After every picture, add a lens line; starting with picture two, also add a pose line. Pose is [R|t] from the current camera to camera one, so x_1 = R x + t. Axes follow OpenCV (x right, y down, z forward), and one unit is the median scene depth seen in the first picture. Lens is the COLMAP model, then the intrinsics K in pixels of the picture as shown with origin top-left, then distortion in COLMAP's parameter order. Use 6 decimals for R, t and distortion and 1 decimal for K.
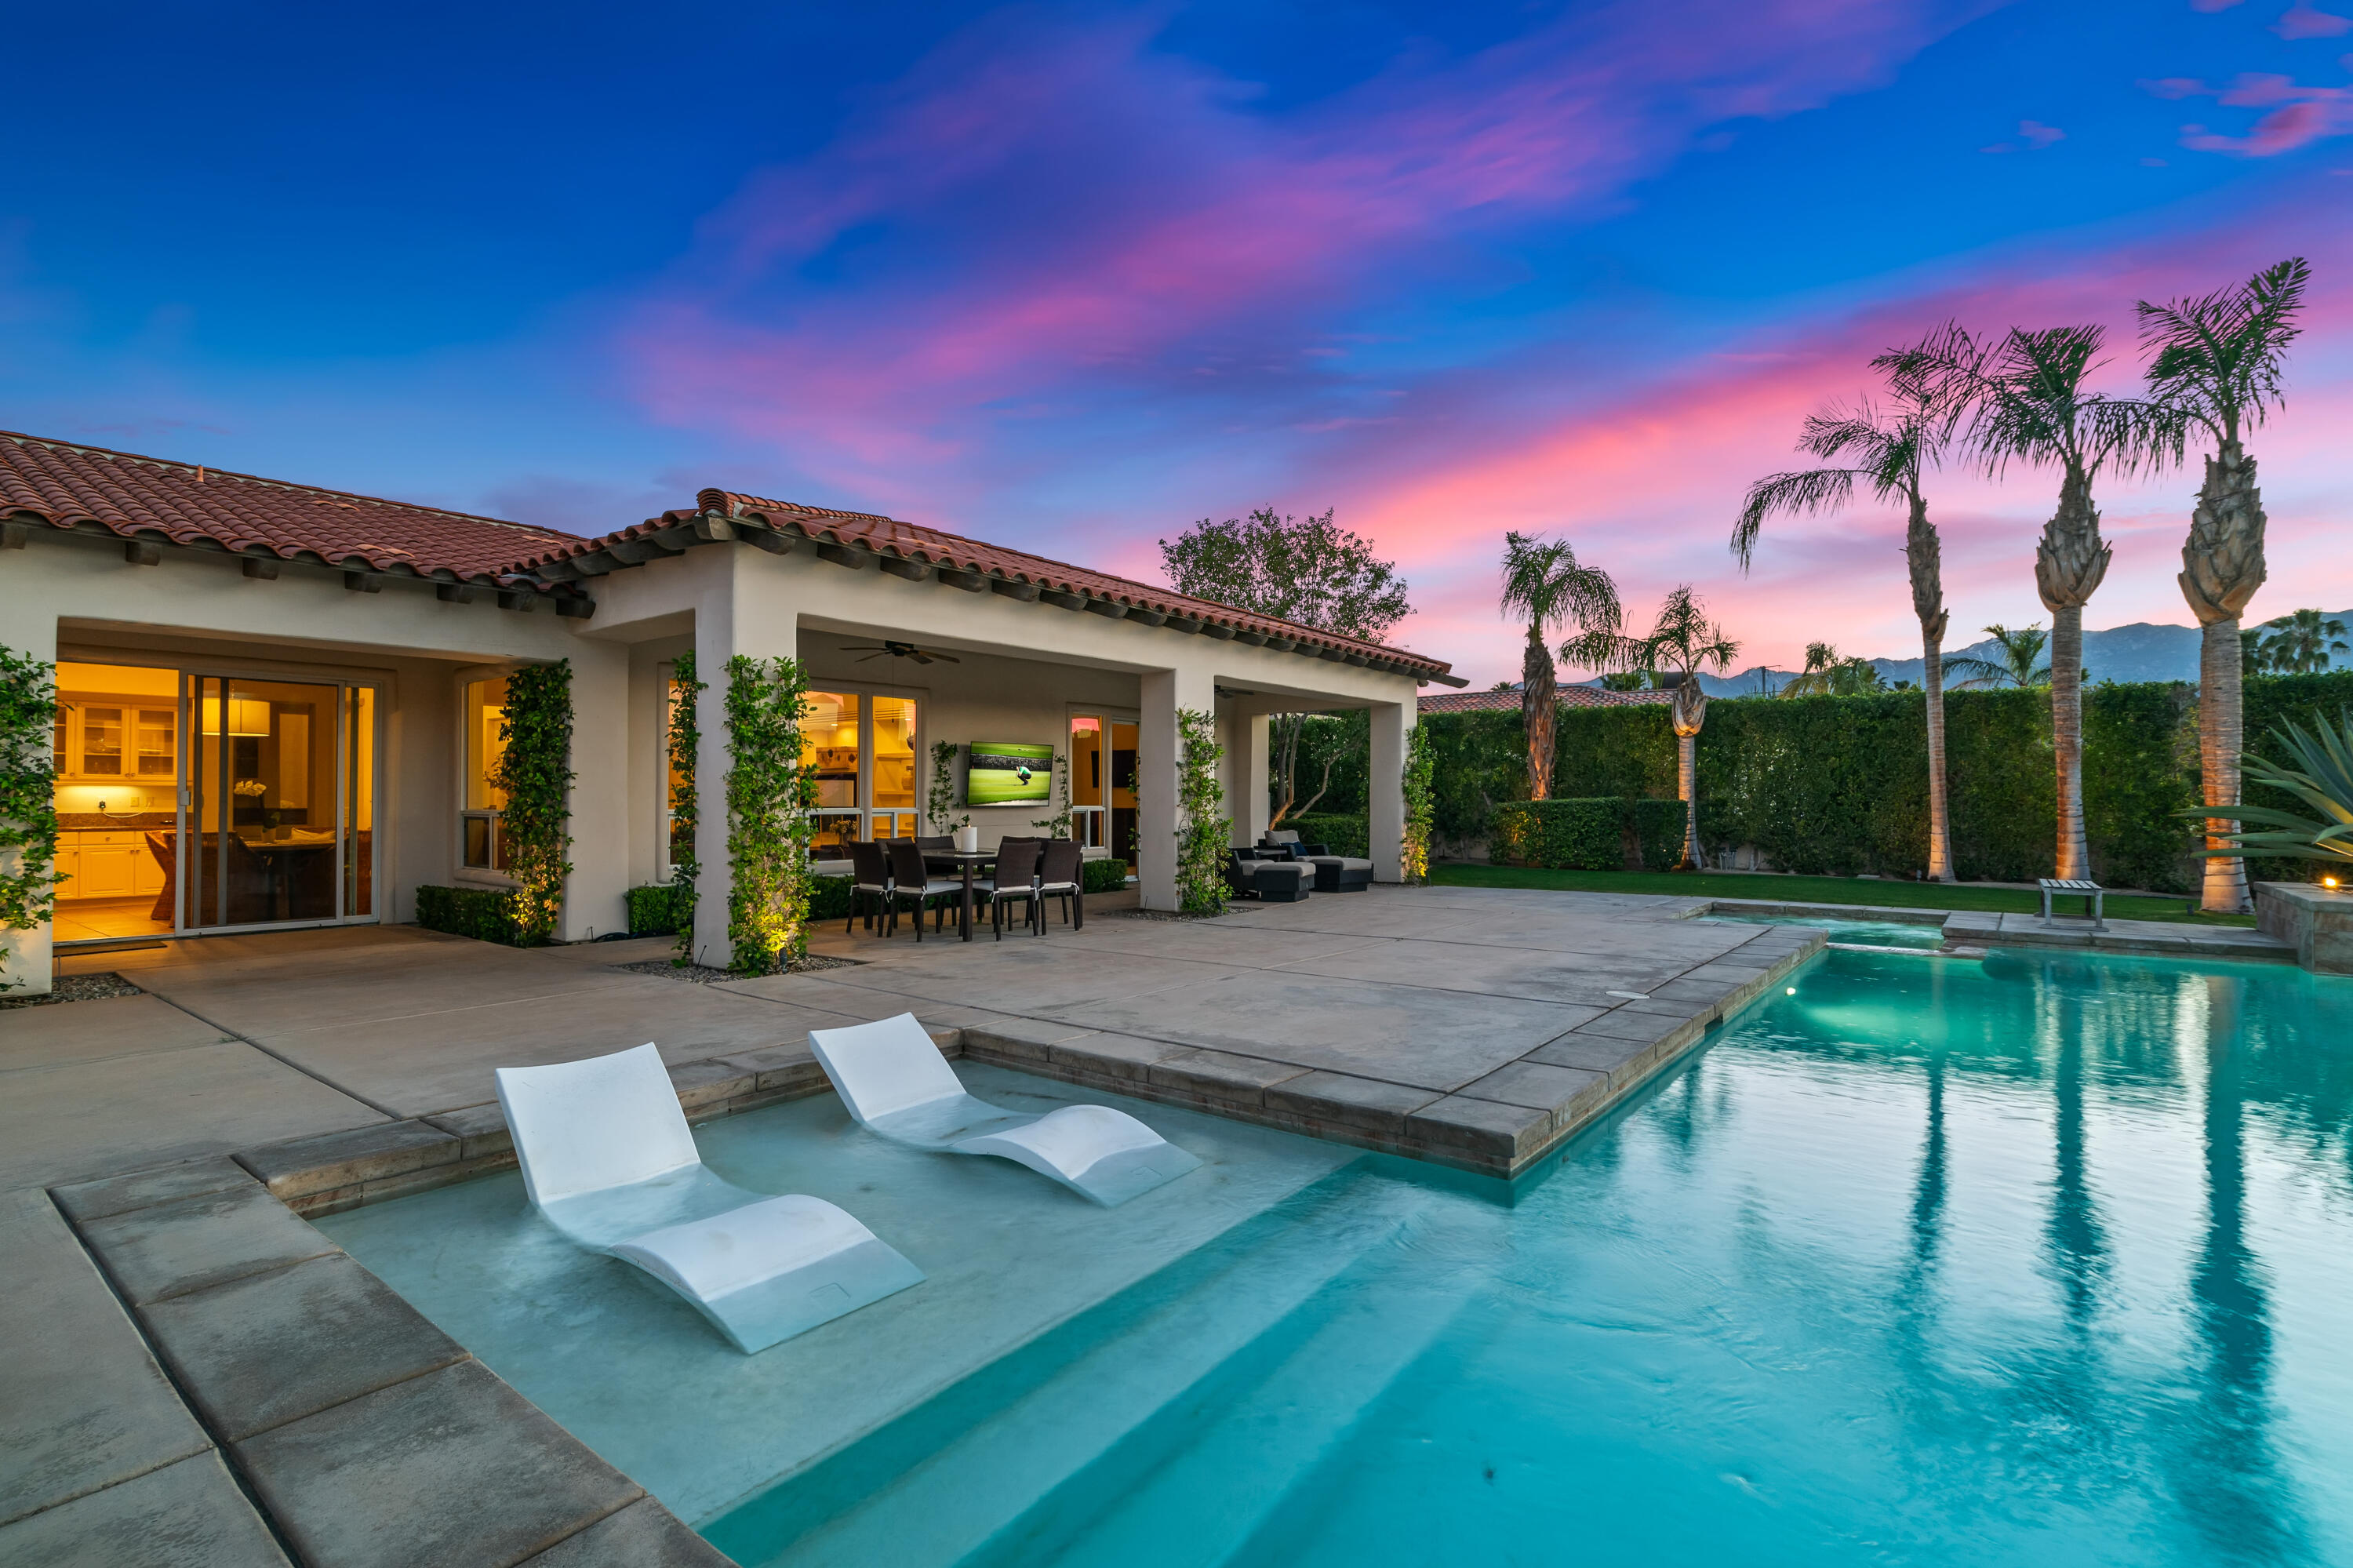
lens RADIAL K [[1060.1, 0, 1177.7], [0, 1060.1, 902.8], [0, 0, 1]] dist [-0.017102, -0.000071]
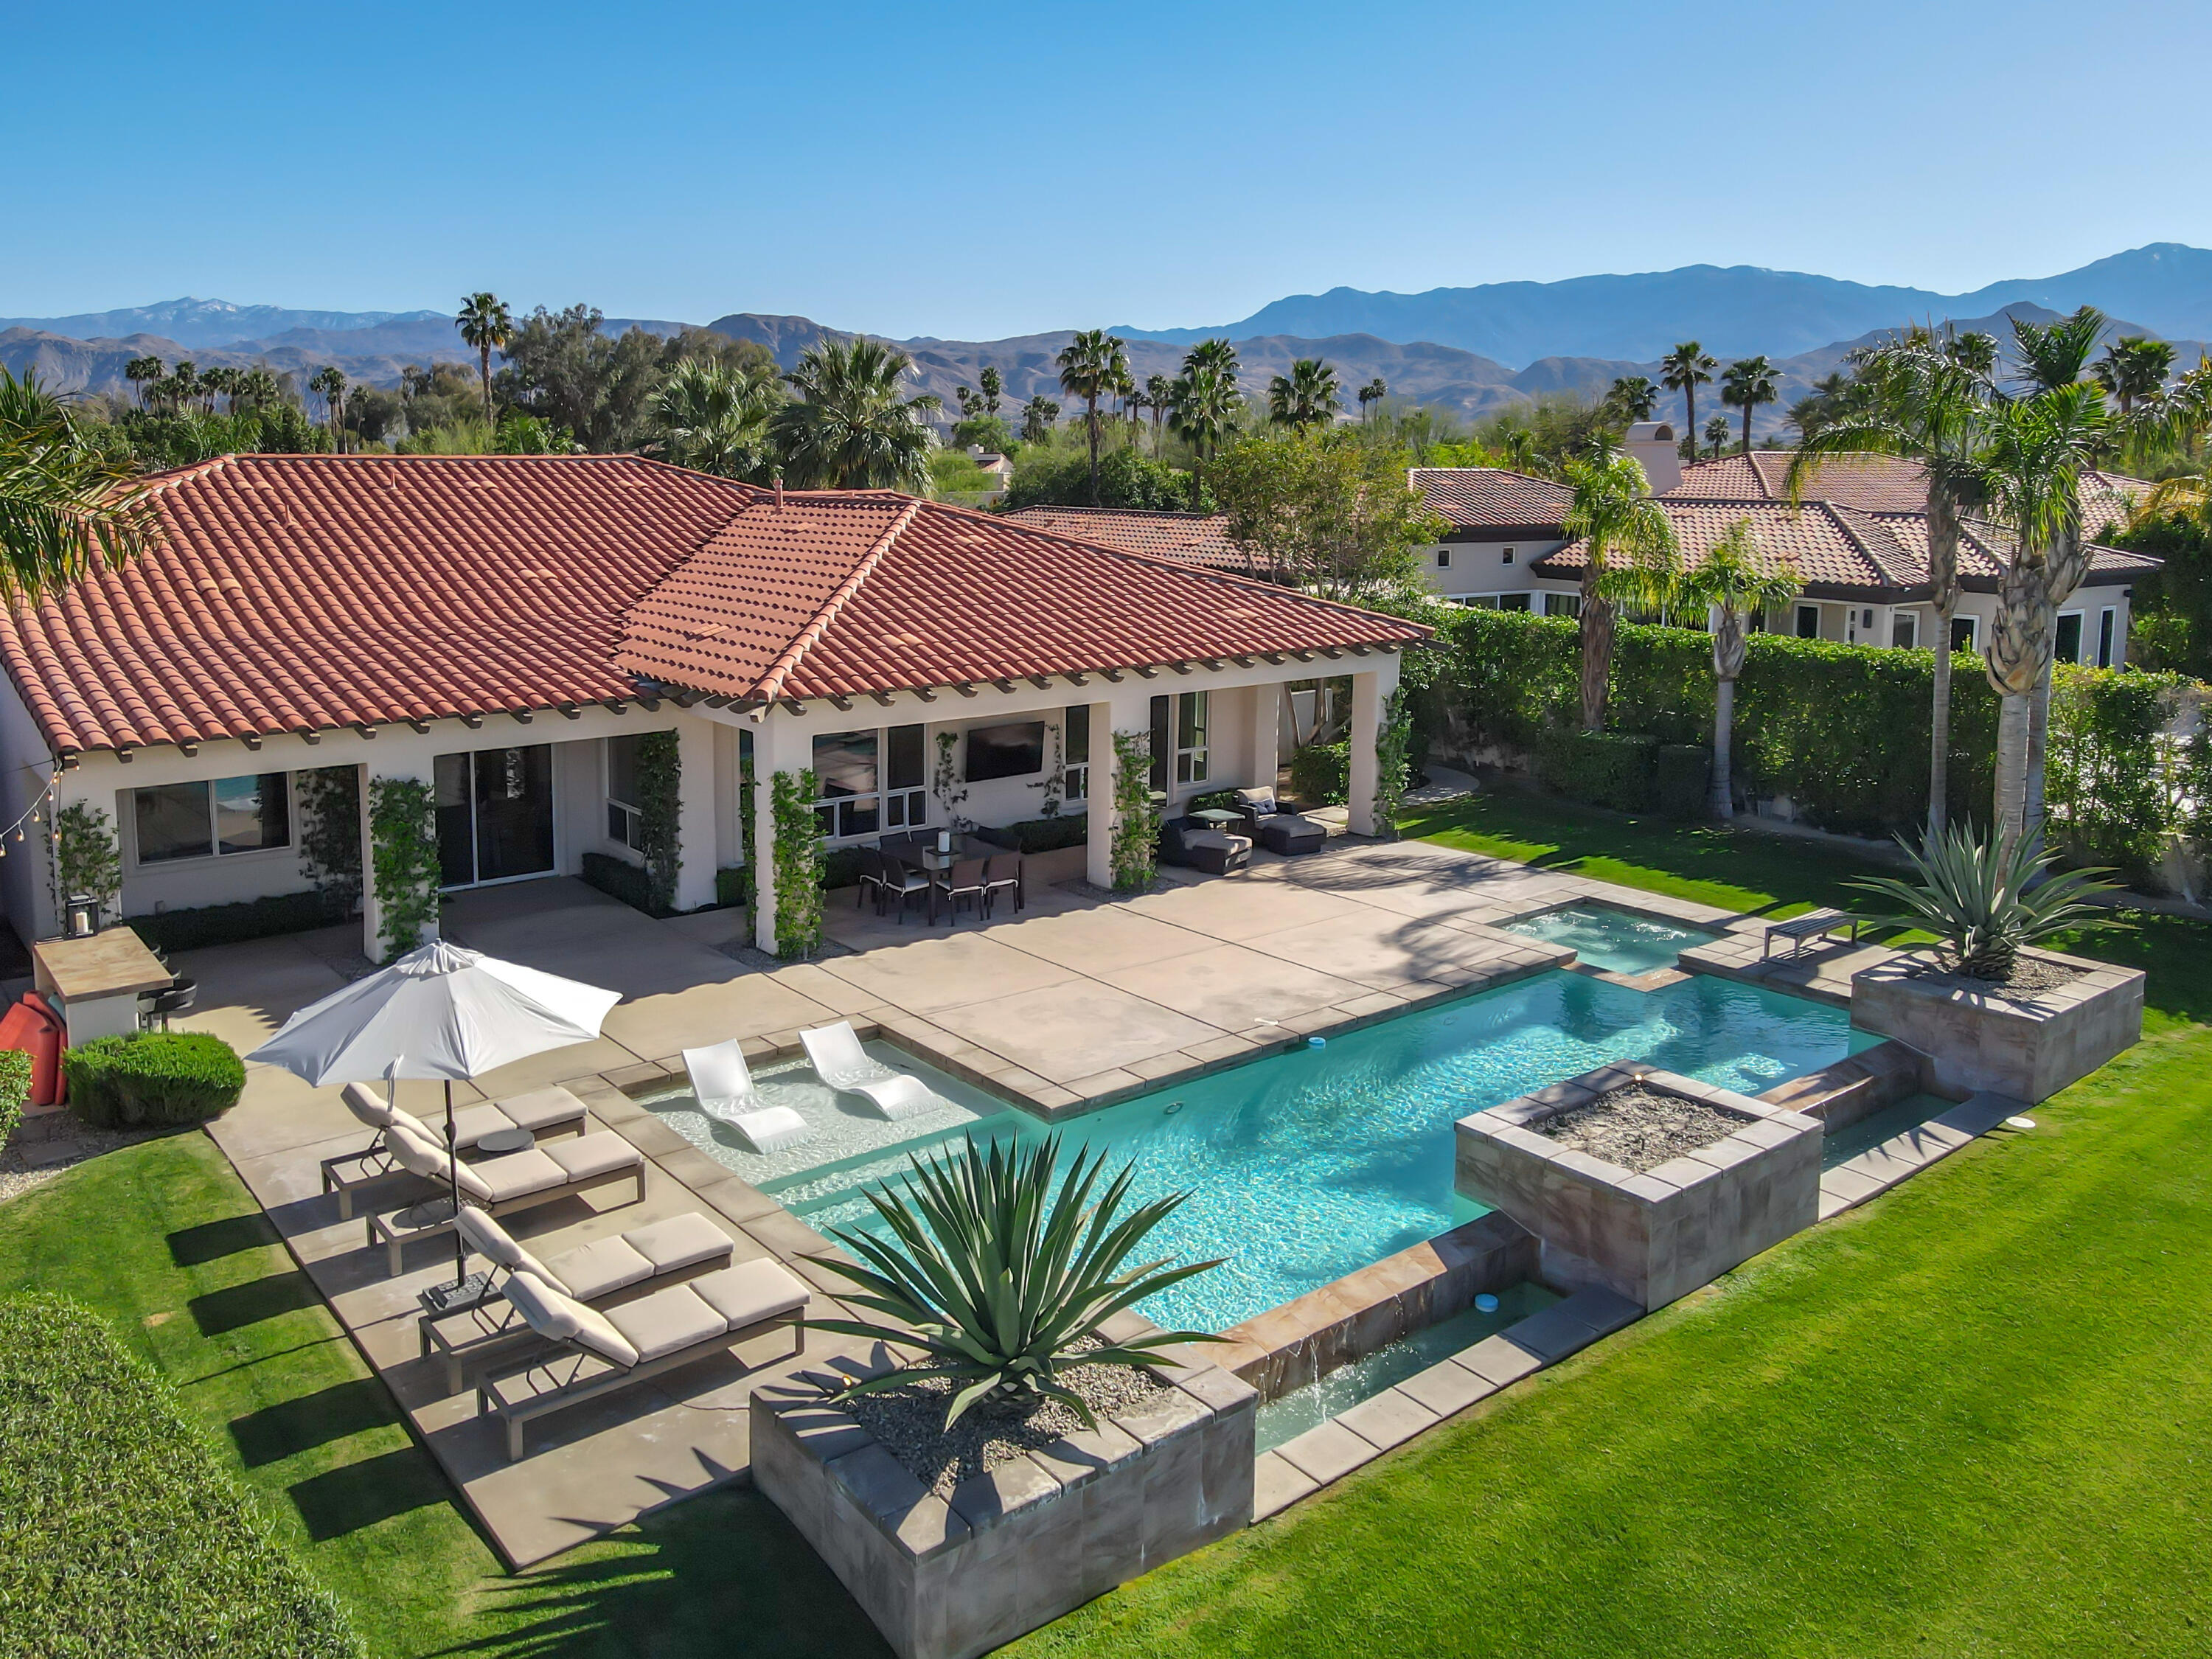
lens RADIAL K [[1664.7, 0, 1106.0], [0, 1664.7, 829.5], [0, 0, 1]] dist [0.025183, -0.001440]
pose [[0.971280, 0.049914, -0.232646, 0.457892], [-0.018774, 0.990777, 0.134194, -0.331794], [0.237199, -0.125972, 0.963259, -0.925992]]
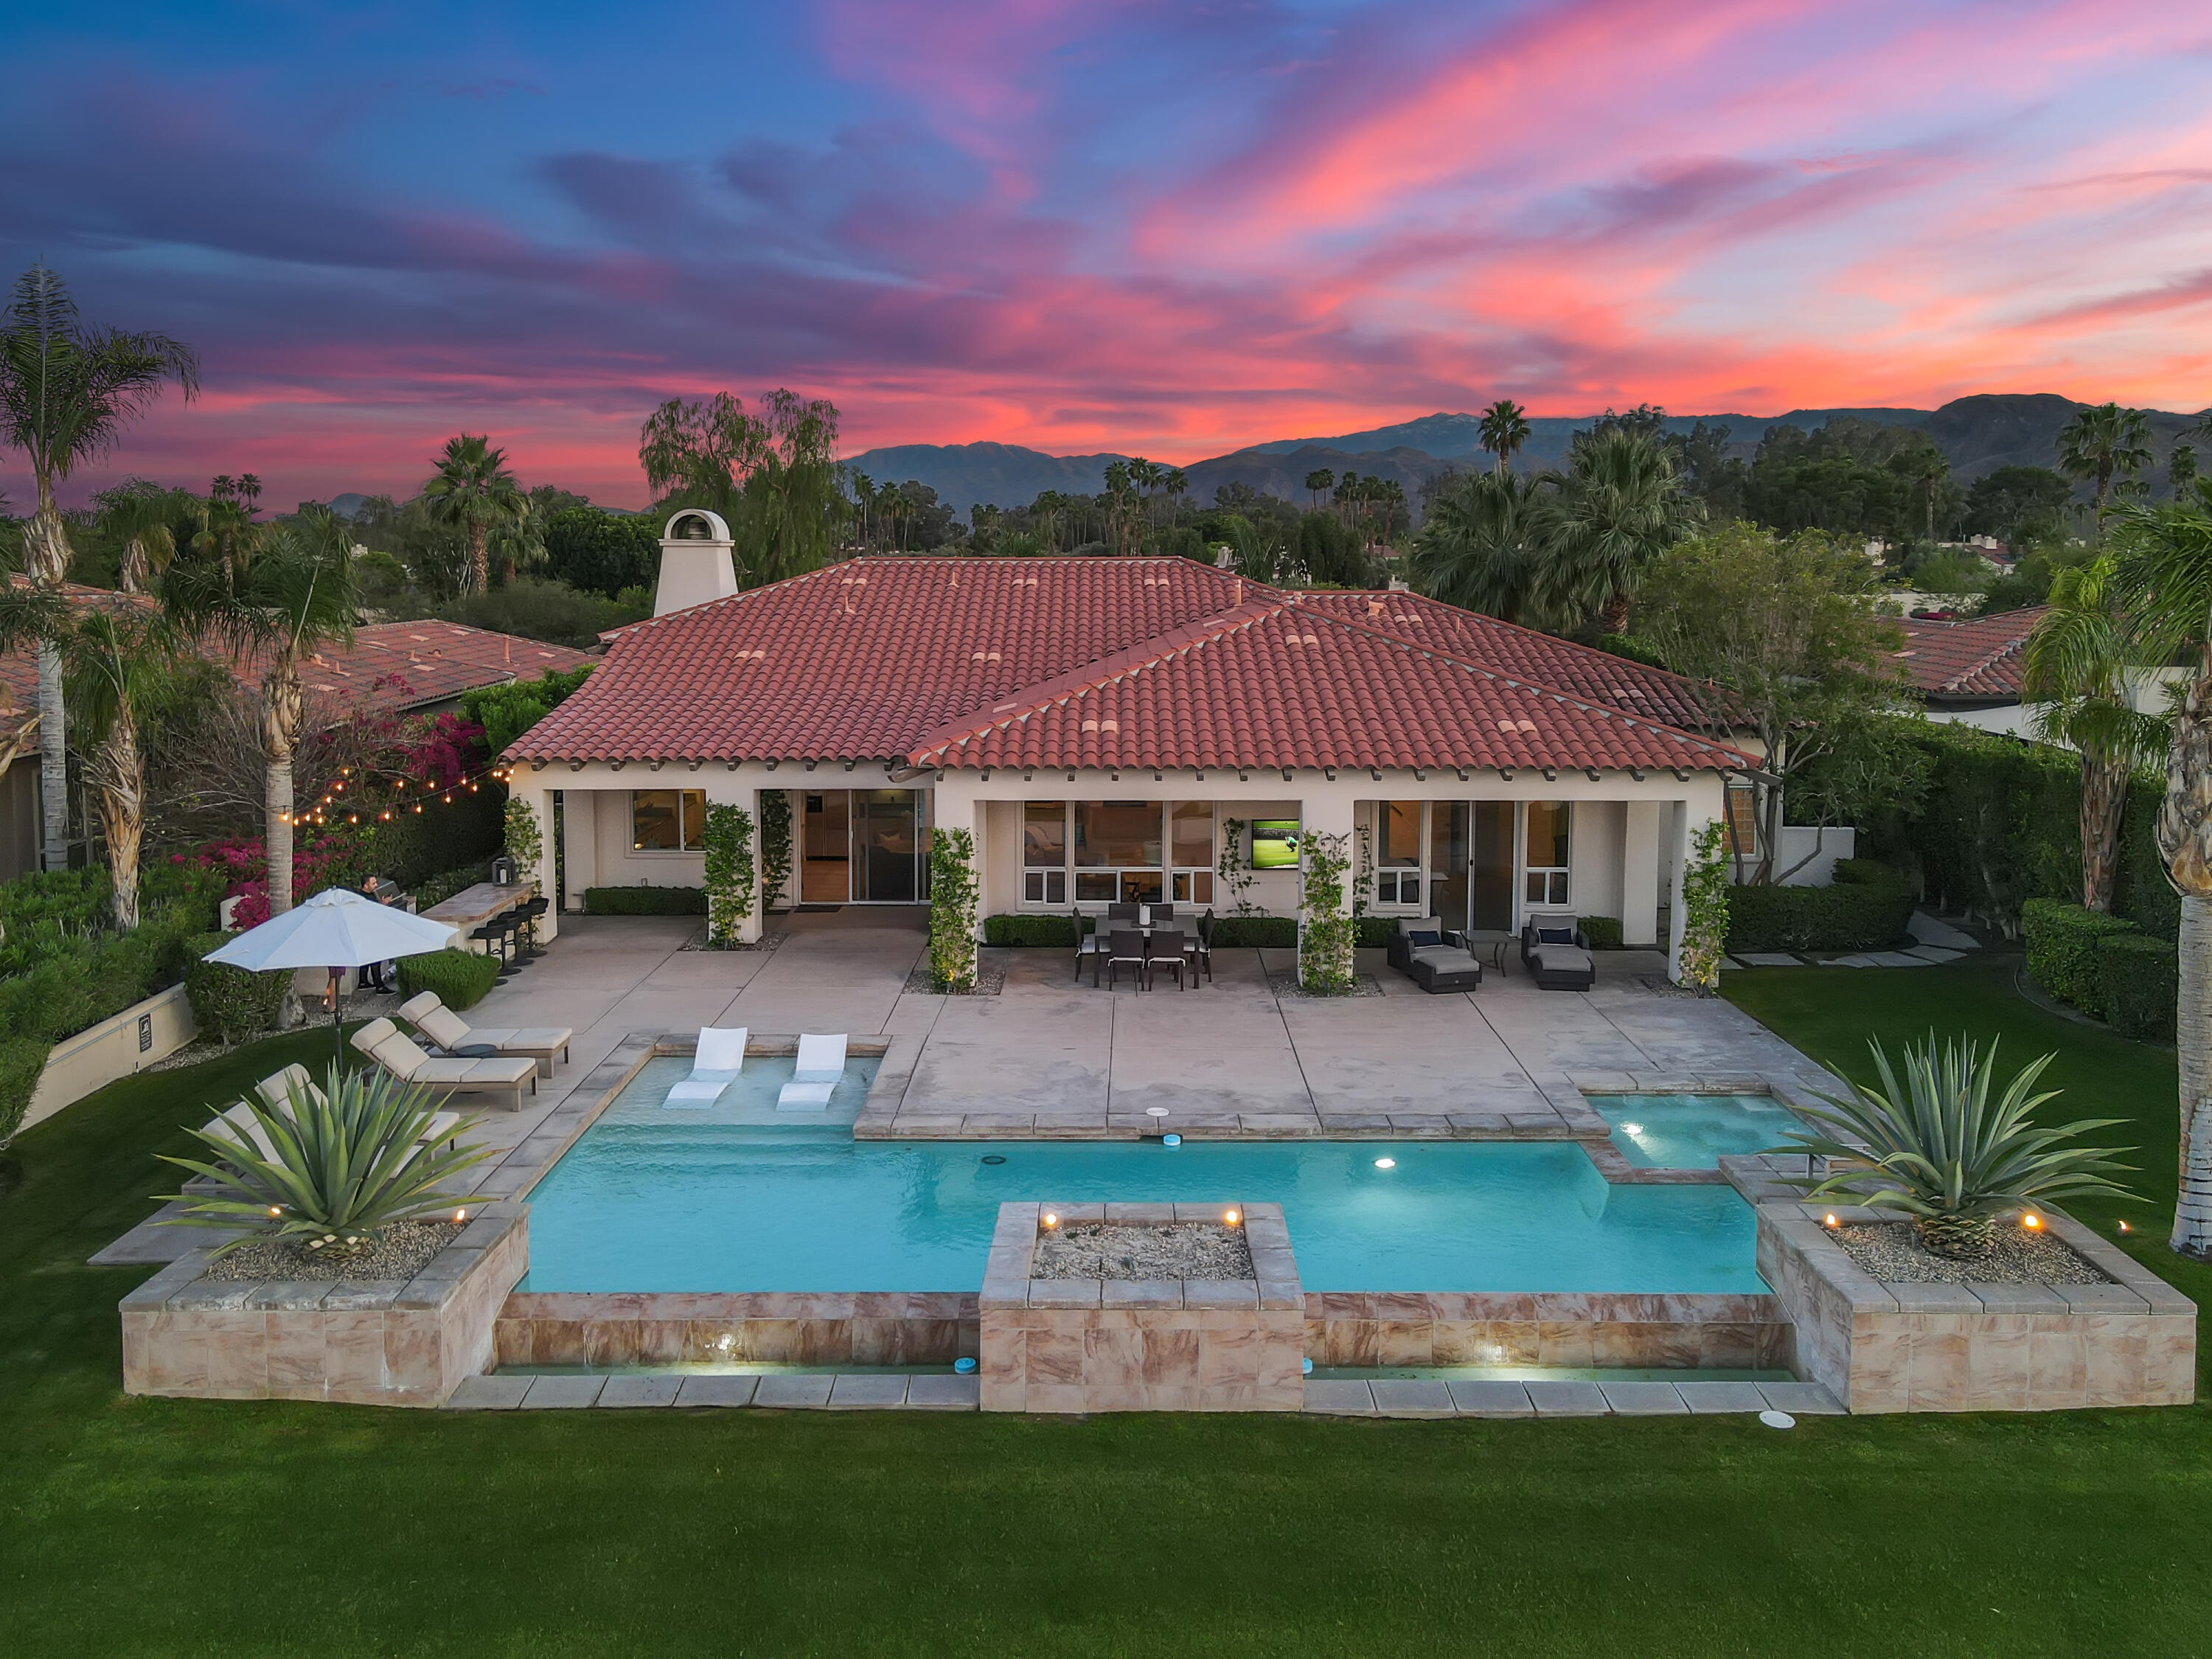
lens RADIAL K [[1718.4, 0, 1106.0], [0, 1718.4, 829.5], [0, 0, 1]] dist [-0.006050, -0.000651]
pose [[0.605301, 0.125029, -0.786116, 1.459952], [-0.068245, 0.992102, 0.105242, -0.381097], [0.793066, -0.010055, 0.609053, -0.439944]]
